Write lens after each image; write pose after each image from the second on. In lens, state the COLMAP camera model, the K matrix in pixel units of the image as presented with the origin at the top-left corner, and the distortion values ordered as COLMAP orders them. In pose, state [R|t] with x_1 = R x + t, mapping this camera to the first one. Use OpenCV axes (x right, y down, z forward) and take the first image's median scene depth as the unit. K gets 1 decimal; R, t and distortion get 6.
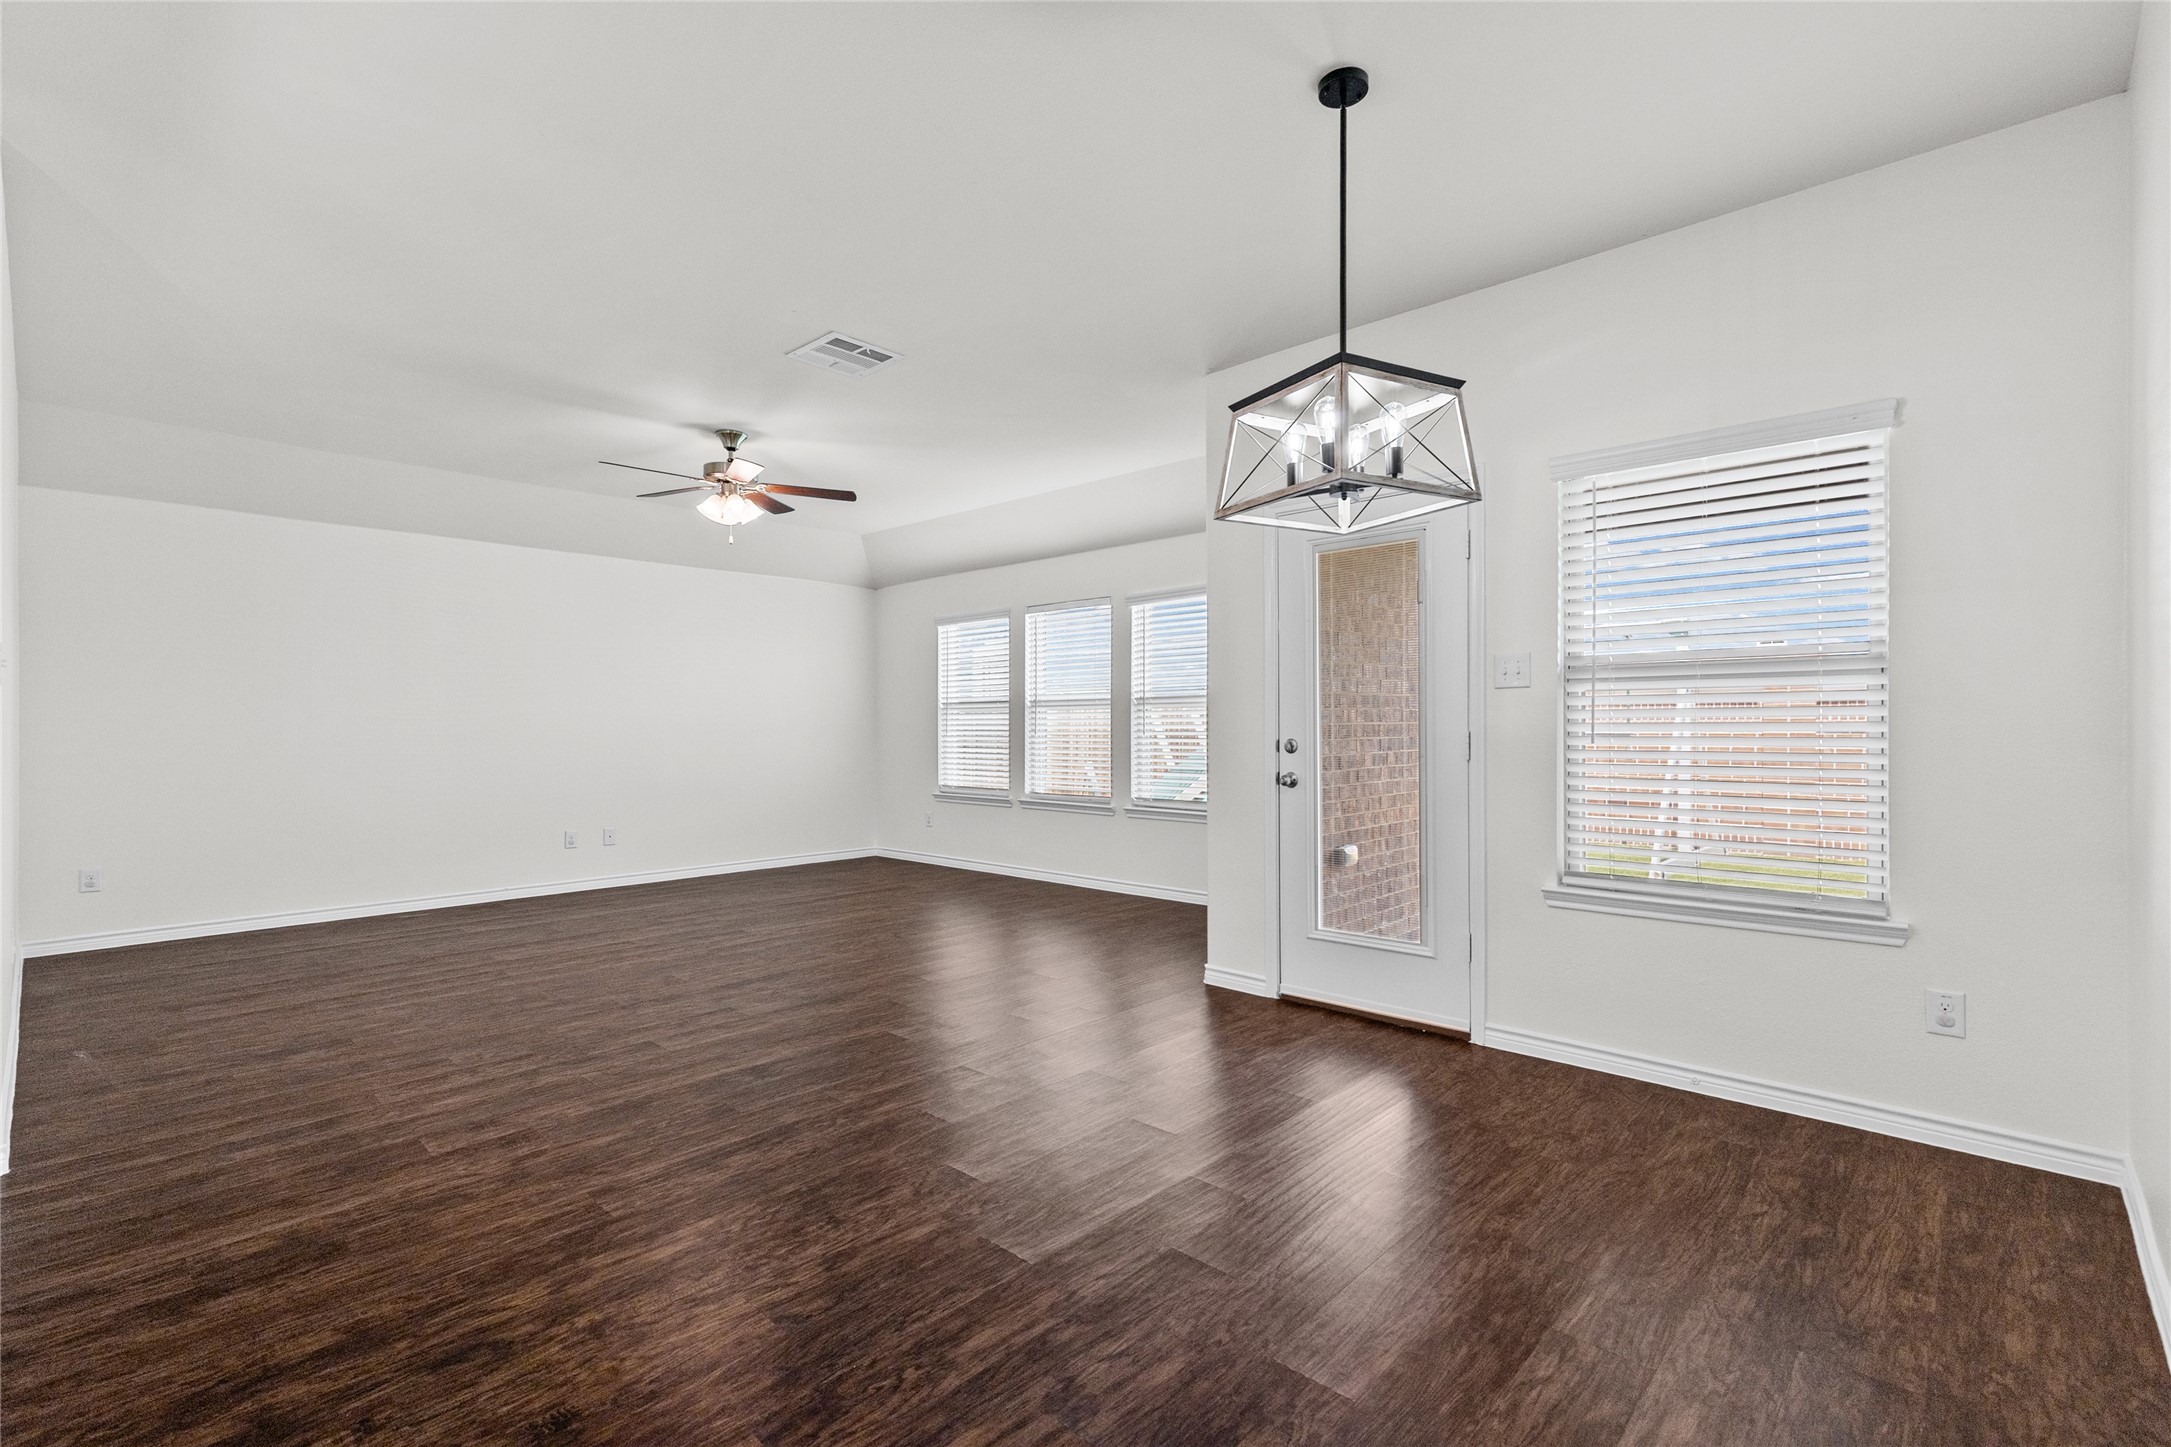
lens RADIAL K [[979.2, 0, 1091.1], [0, 979.2, 741.0], [0, 0, 1]] dist [0.008634, -0.002109]
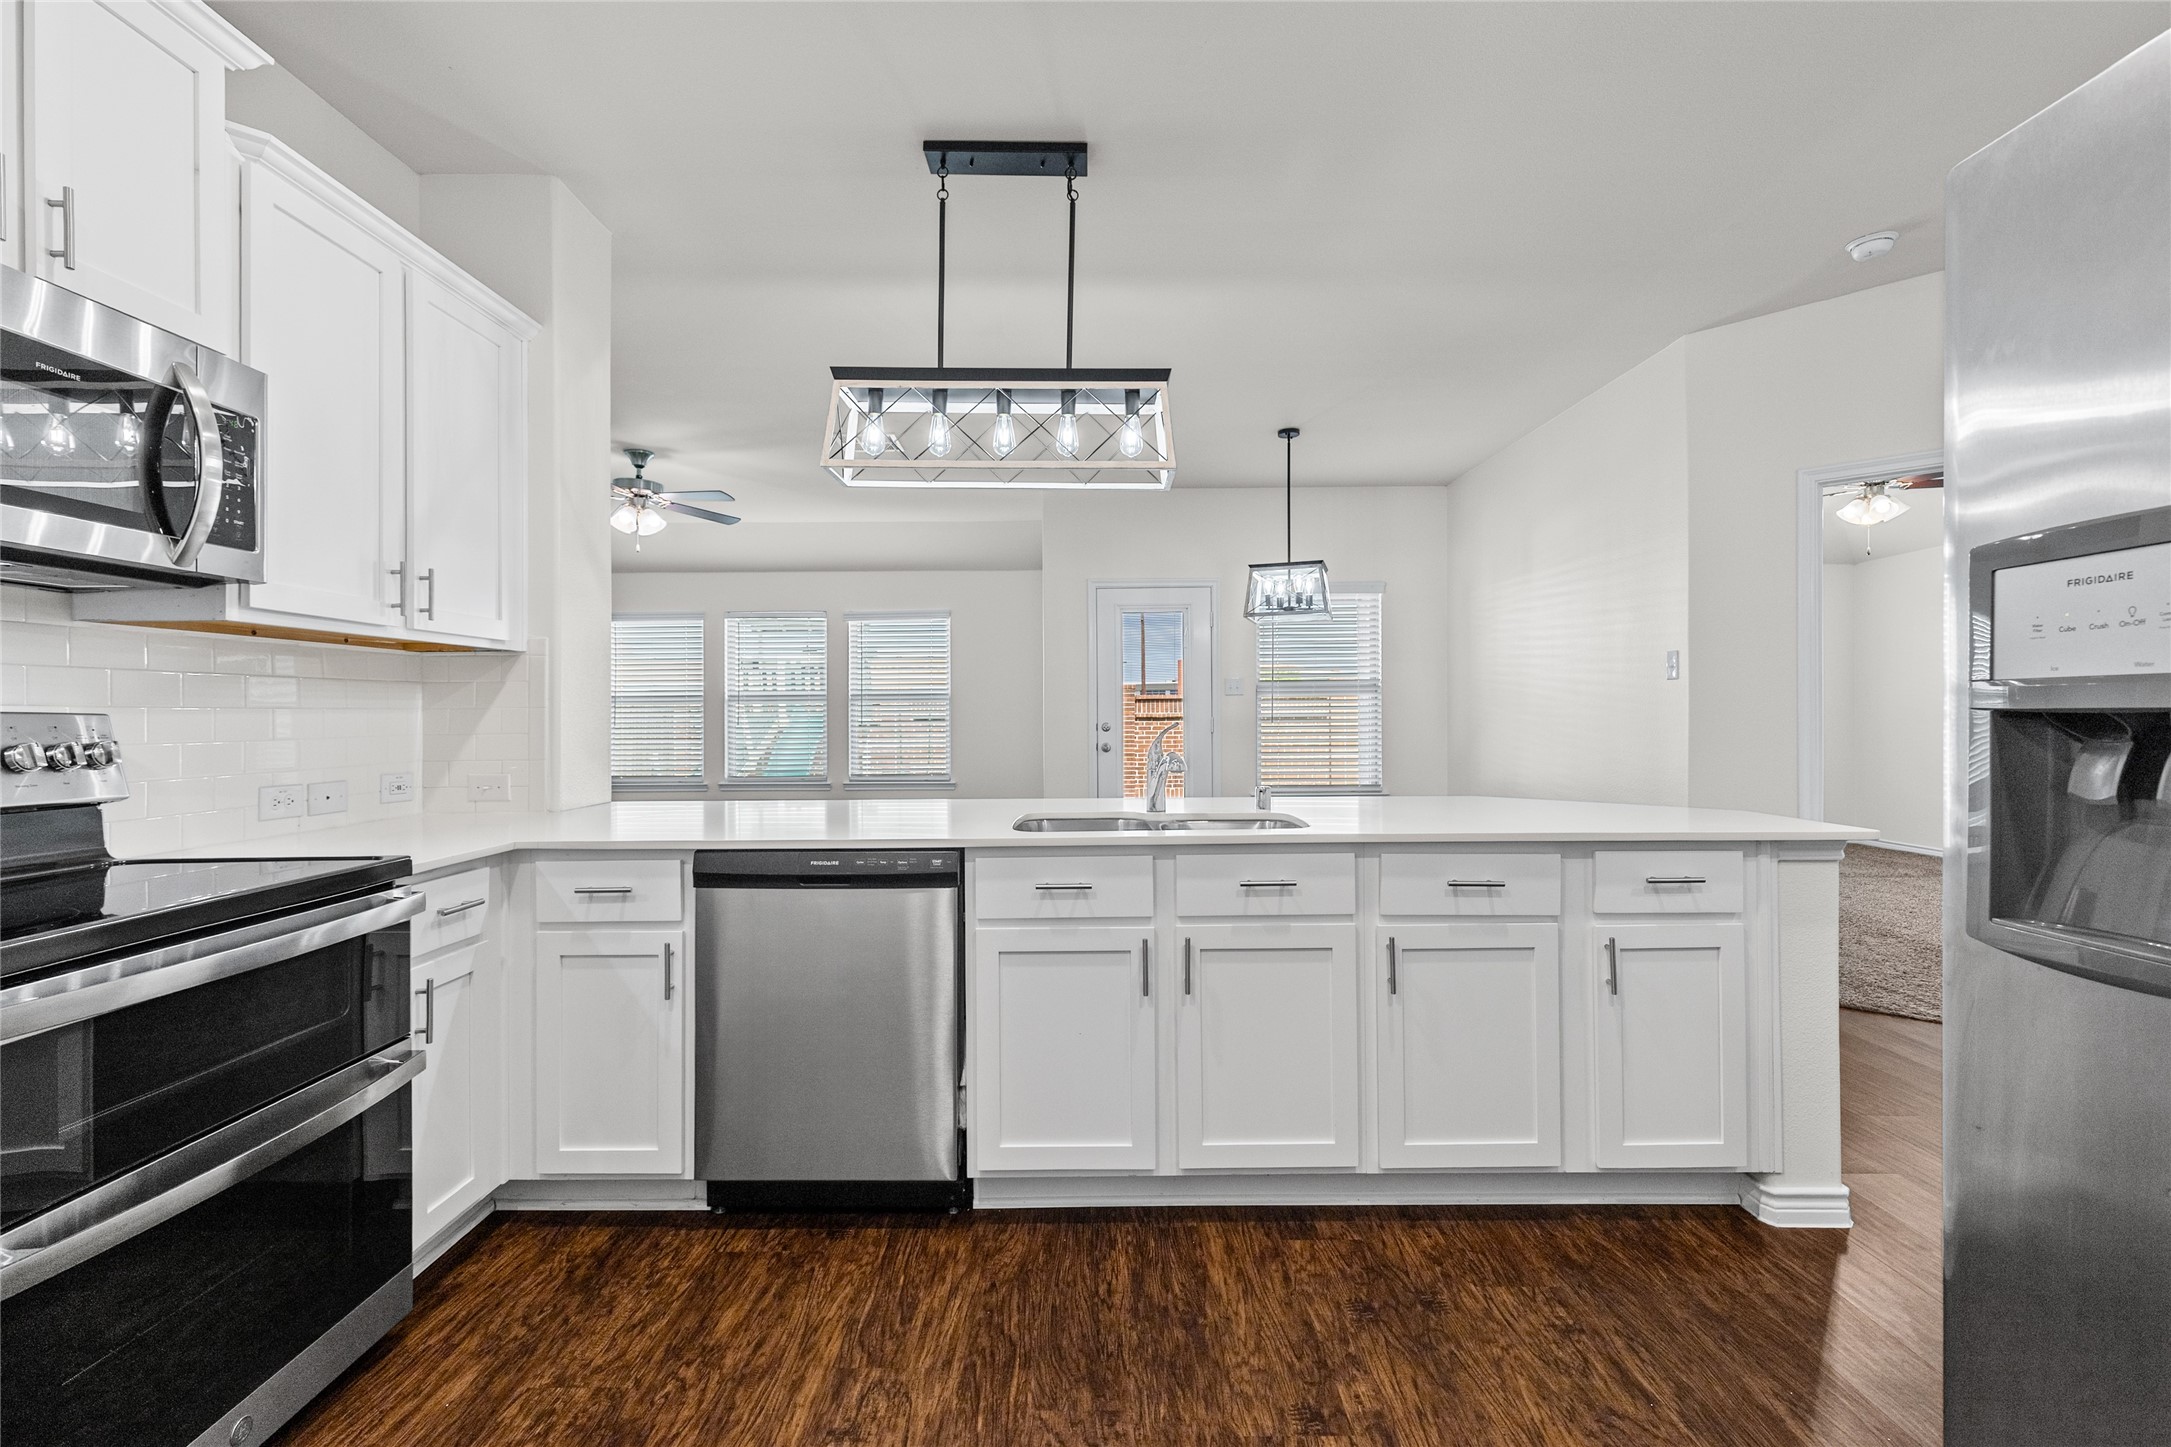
lens RADIAL K [[979.2, 0, 1082.4], [0, 979.2, 716.1], [0, 0, 1]] dist [0.008634, -0.002109]
pose [[0.729117, 0.005506, 0.684367, -0.763060], [0.011403, 0.999731, -0.020191, 0.015174], [-0.684294, 0.022525, 0.728858, -0.156330]]
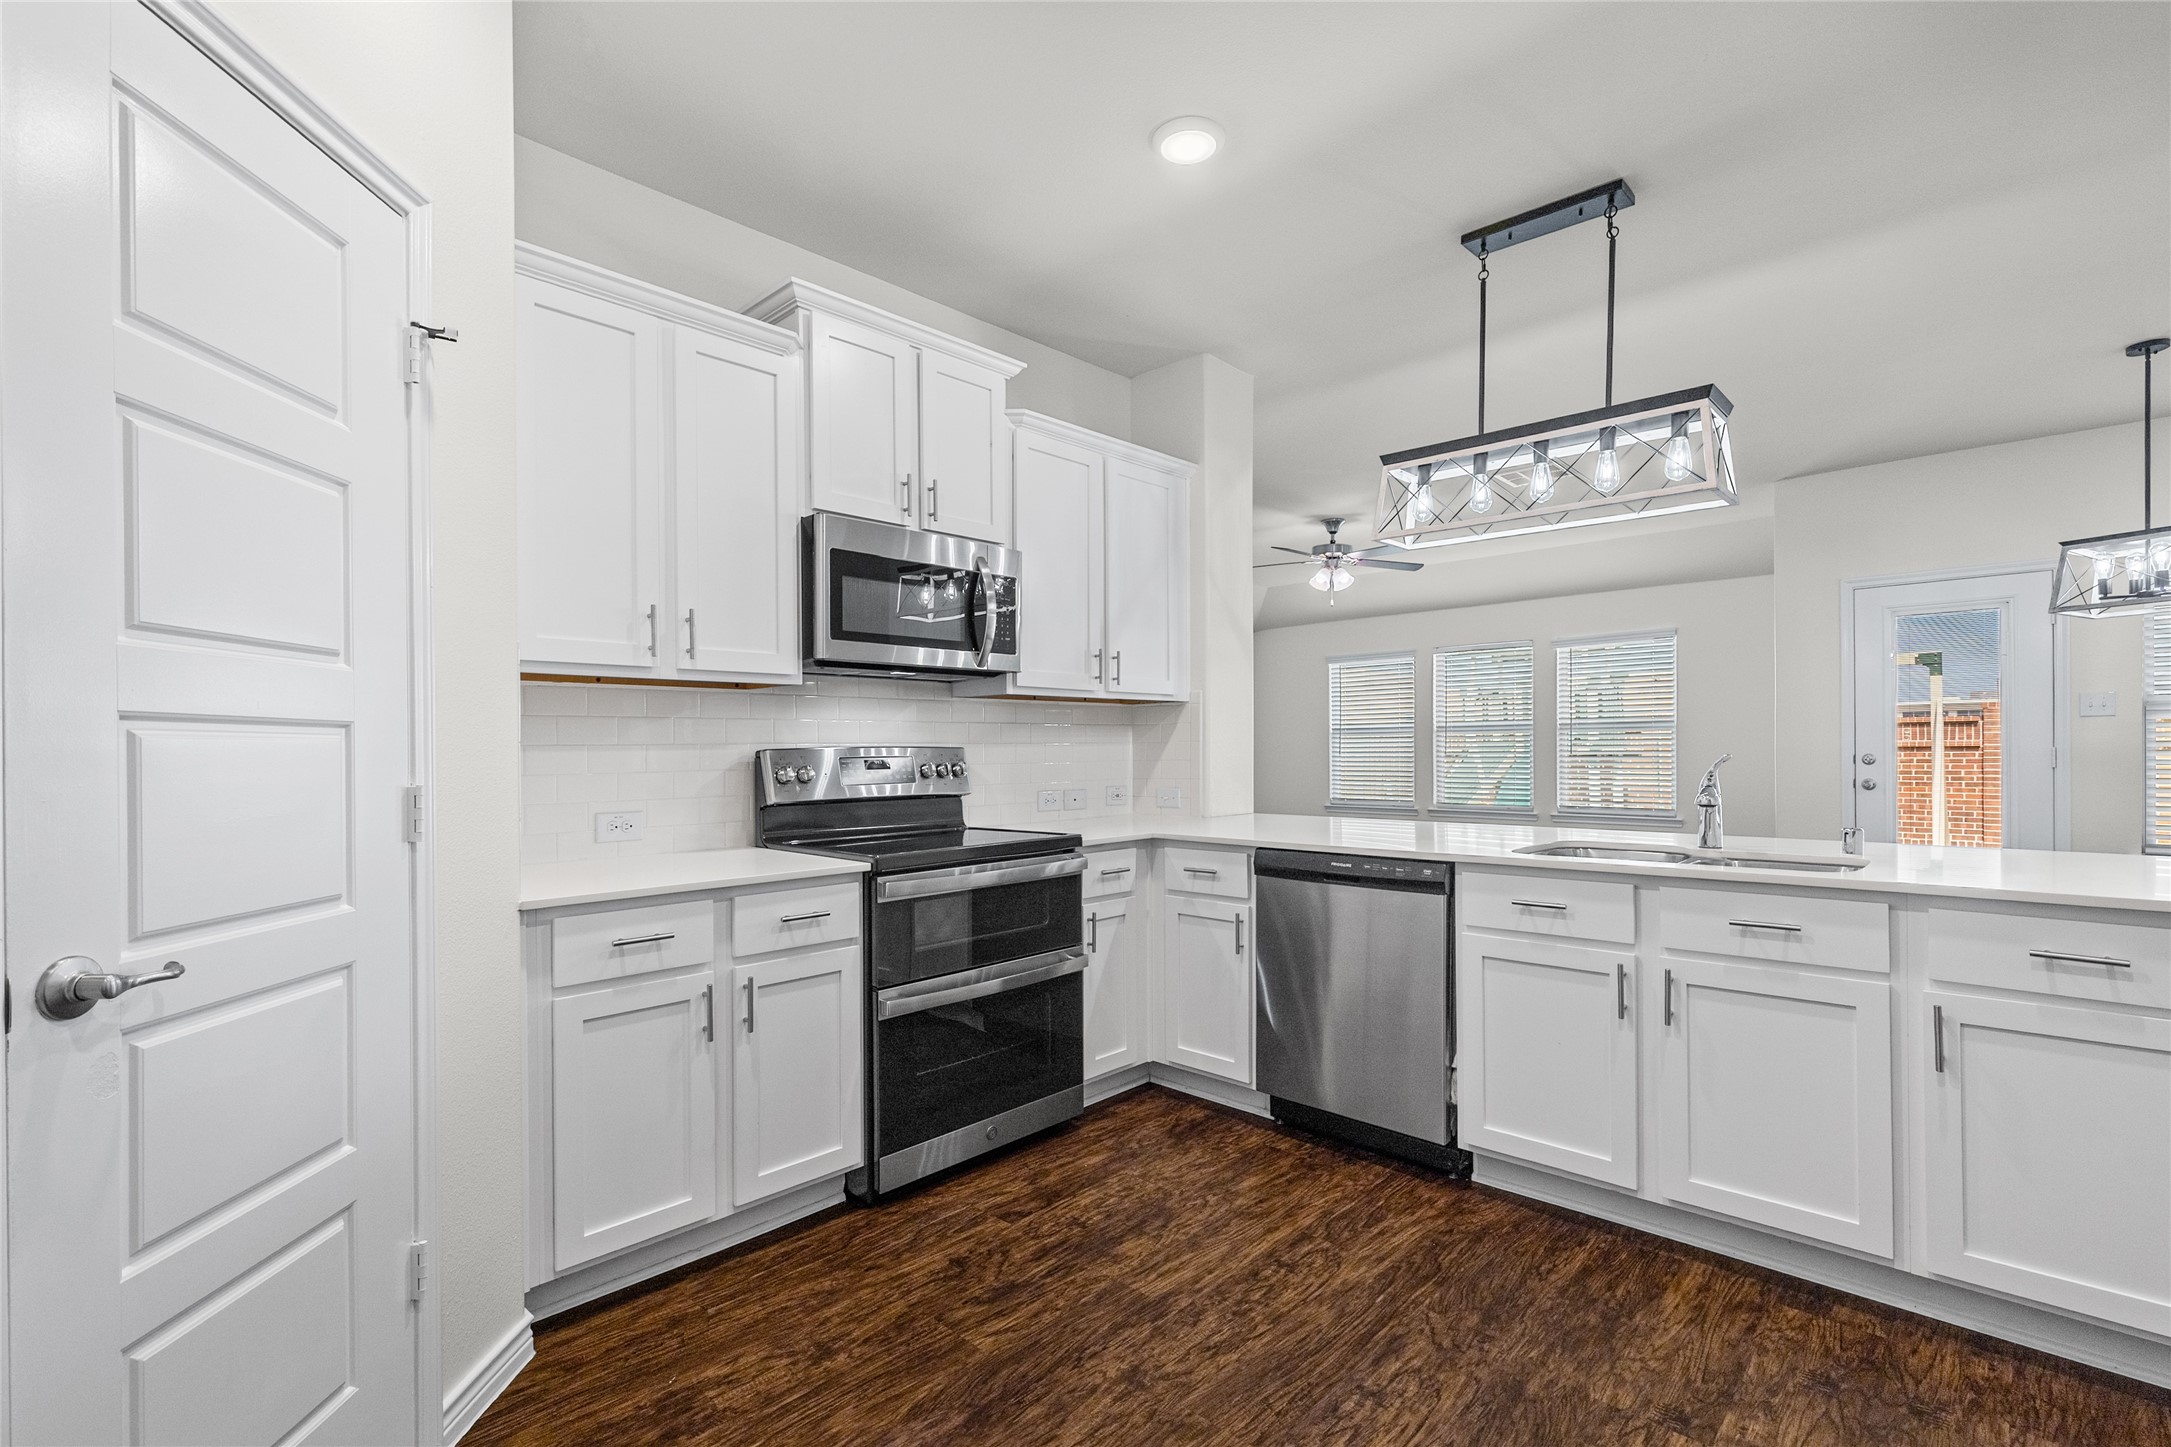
lens RADIAL K [[979.2, 0, 1071.4], [0, 979.2, 754.4], [0, 0, 1]] dist [0.008634, -0.002109]
pose [[0.999829, 0.003233, -0.018206, -0.691101], [-0.003476, 0.999905, -0.013325, 0.016227], [0.018161, 0.013386, 0.999745, -0.309412]]
